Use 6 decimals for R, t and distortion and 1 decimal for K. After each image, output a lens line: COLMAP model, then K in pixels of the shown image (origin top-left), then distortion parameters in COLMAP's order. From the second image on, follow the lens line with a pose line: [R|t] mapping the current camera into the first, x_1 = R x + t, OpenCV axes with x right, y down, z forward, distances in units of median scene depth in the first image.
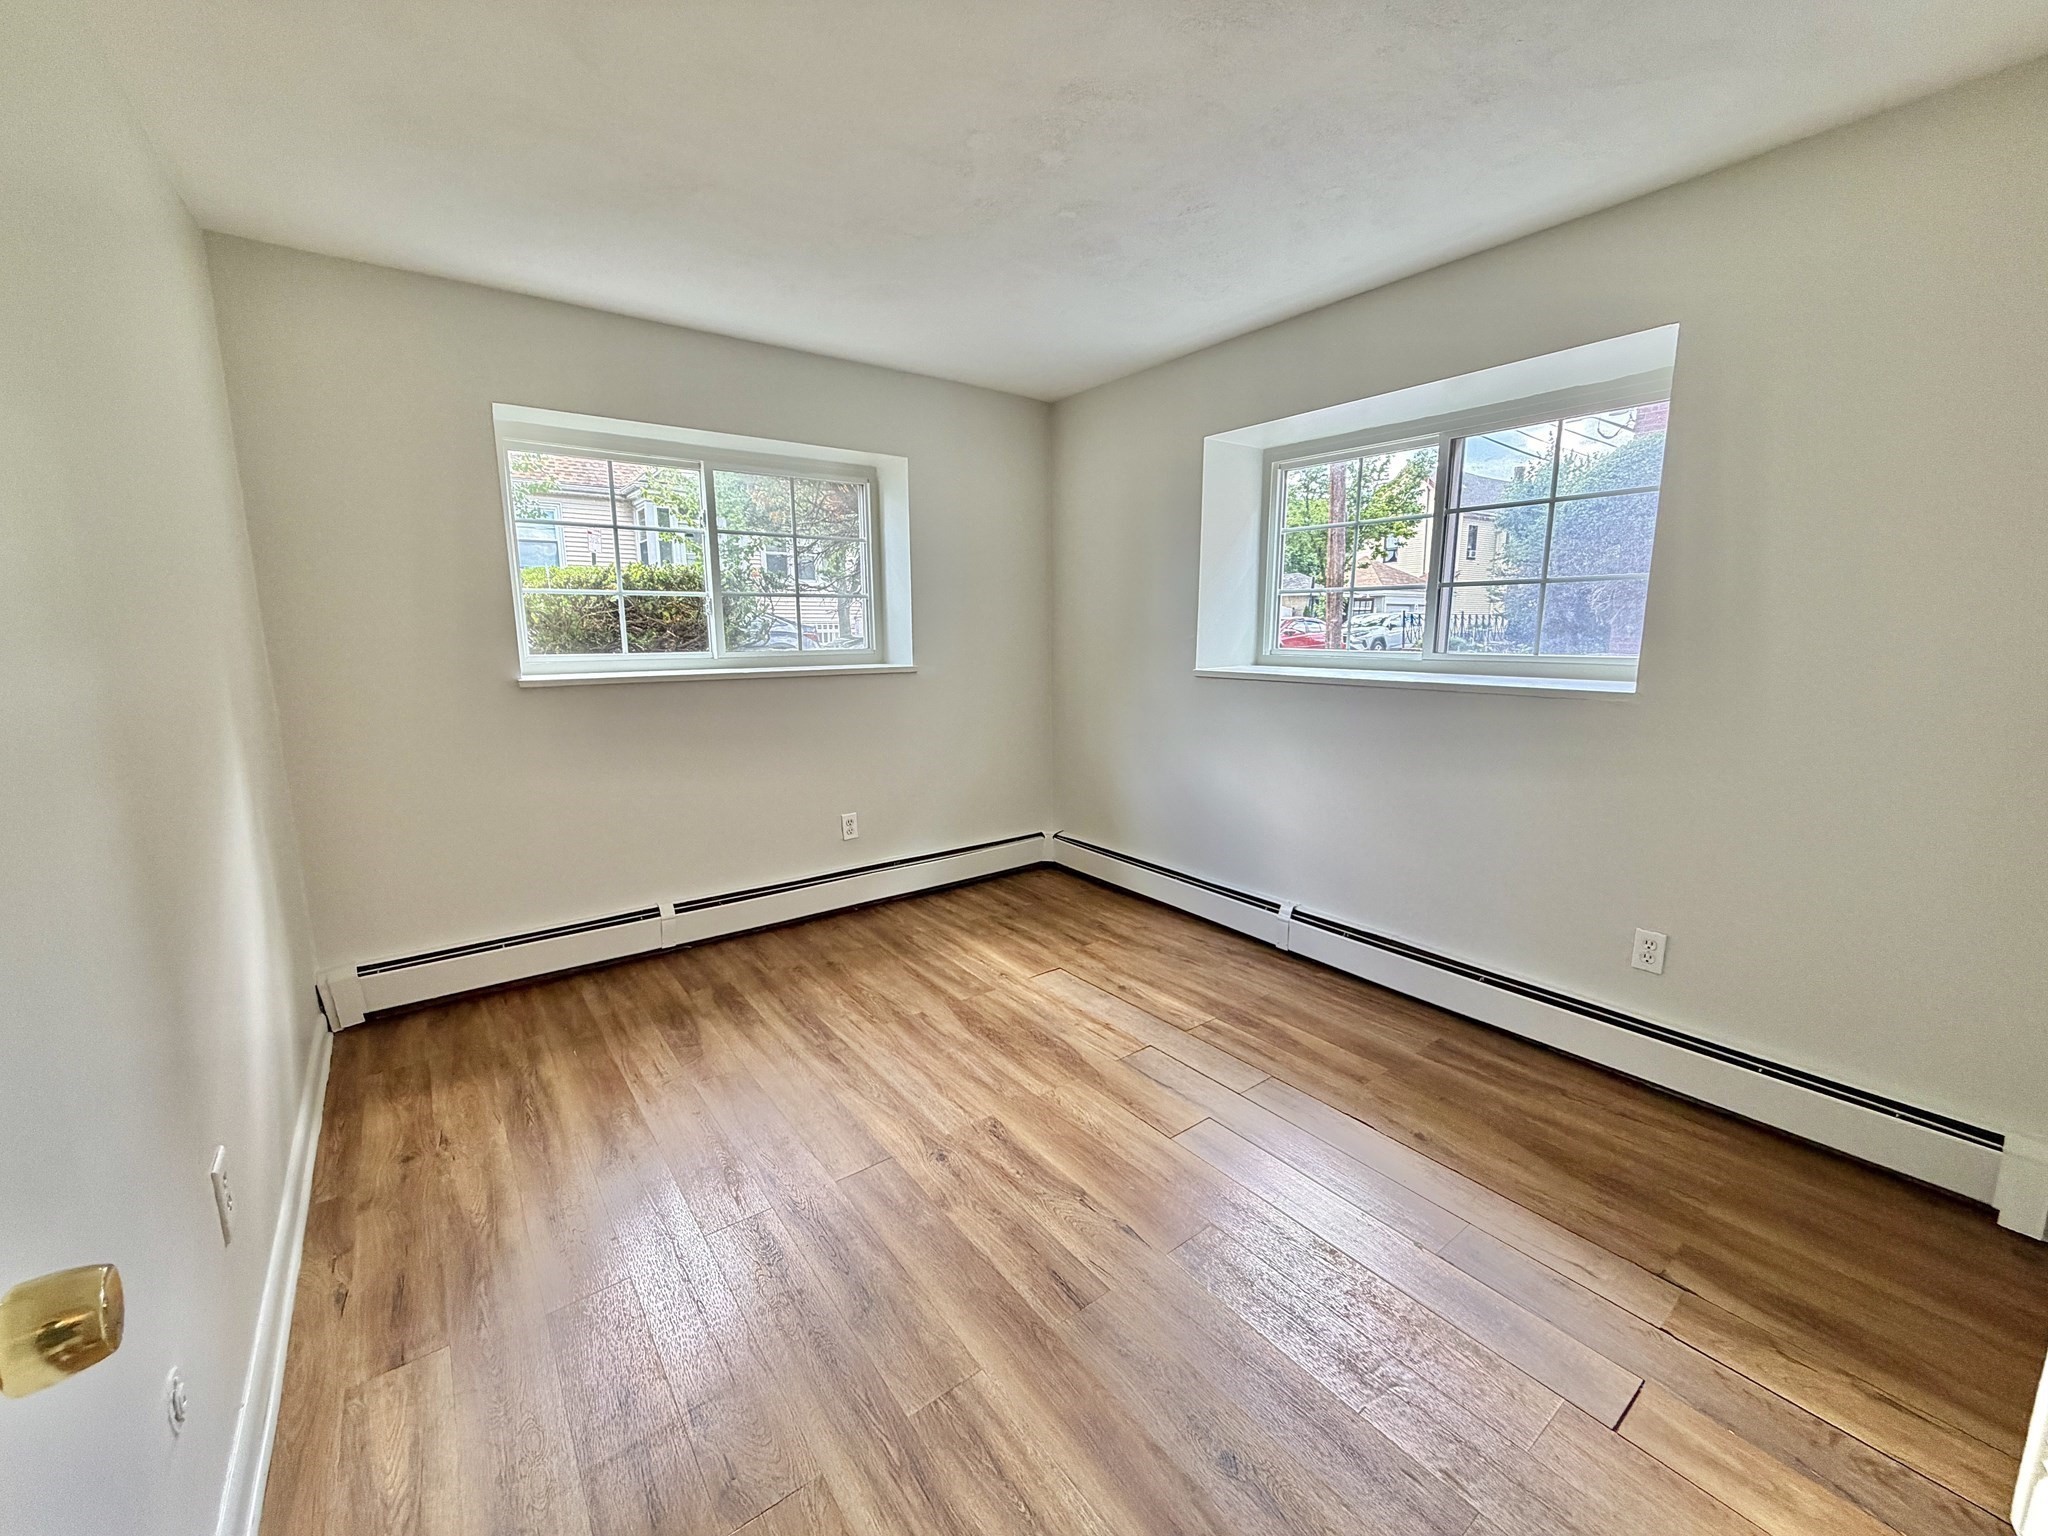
lens RADIAL K [[817.1, 0, 1017.6], [0, 817.1, 766.0], [0, 0, 1]] dist [-0.003098, -0.000316]
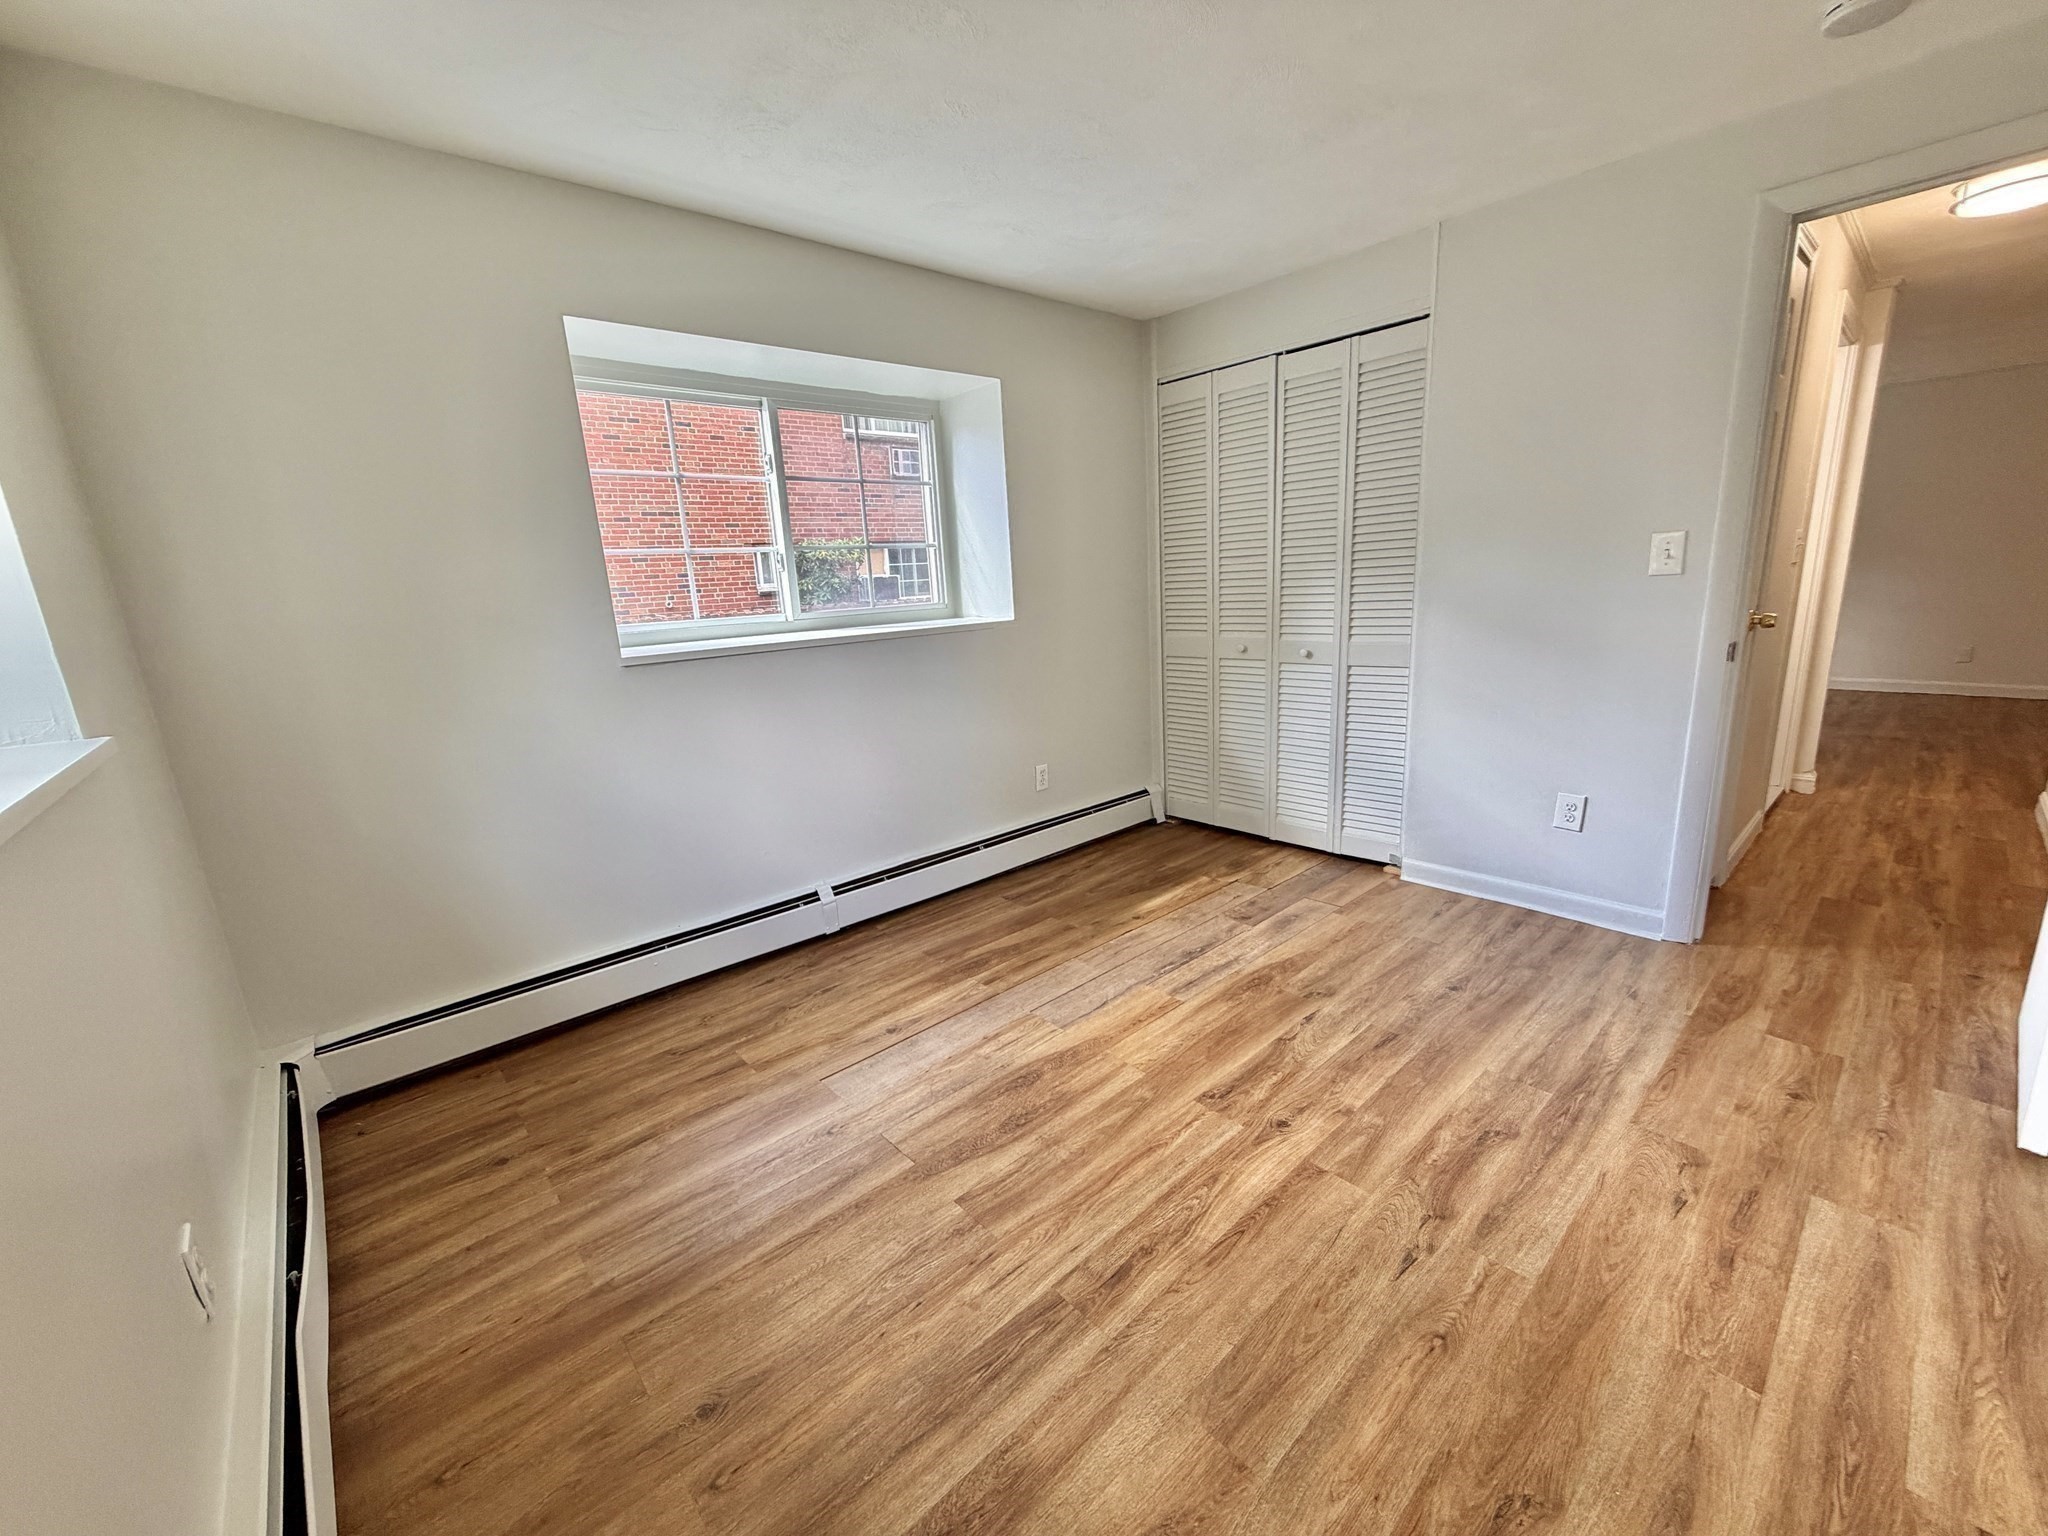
lens RADIAL K [[817.1, 0, 1017.1], [0, 817.1, 771.4], [0, 0, 1]] dist [-0.003098, -0.000316]
pose [[-0.082526, -0.221136, 0.971745, -0.647999], [0.222225, 0.946437, 0.234249, -0.142539], [-0.971497, 0.235278, -0.028963, 0.889682]]
